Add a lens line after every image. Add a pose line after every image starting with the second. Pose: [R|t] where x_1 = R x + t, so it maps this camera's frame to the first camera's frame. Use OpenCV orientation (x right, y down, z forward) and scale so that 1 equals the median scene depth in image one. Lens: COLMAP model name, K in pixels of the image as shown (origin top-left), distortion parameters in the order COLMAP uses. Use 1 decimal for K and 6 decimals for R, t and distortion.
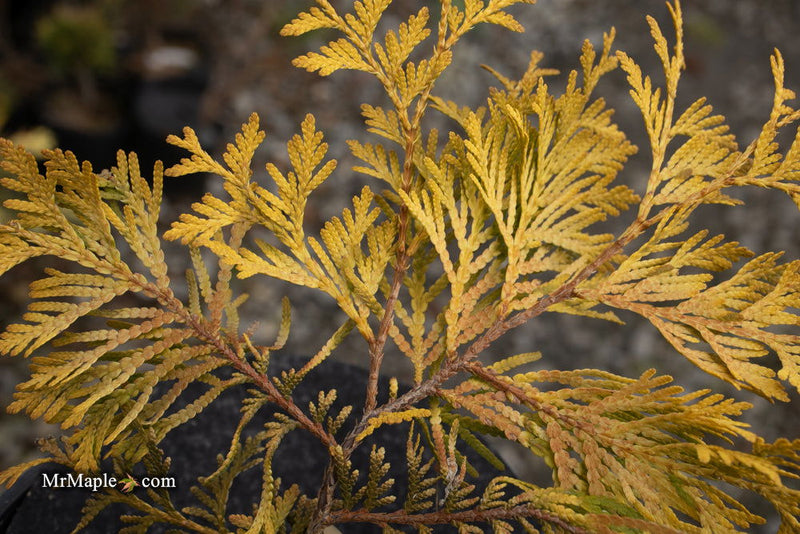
lens RADIAL K [[1167.2, 0, 406.9], [0, 1167.2, 264.8], [0, 0, 1]] dist [0.145673, 0.000000]
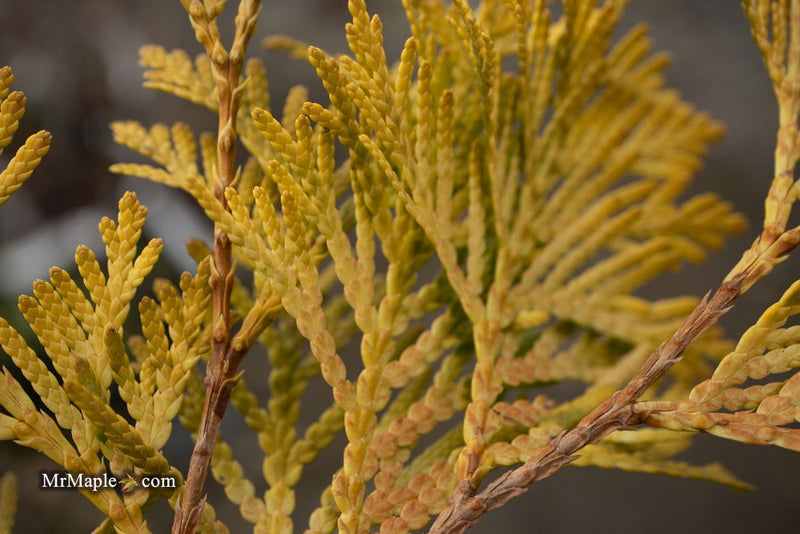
lens RADIAL K [[1022.6, 0, 404.1], [0, 1022.6, 271.5], [0, 0, 1]] dist [0.053572, 0.000000]
pose [[0.997826, -0.063830, -0.016420, 0.069764], [0.059226, 0.977695, -0.201507, 0.043231], [0.028916, 0.200097, 0.979349, 0.628949]]
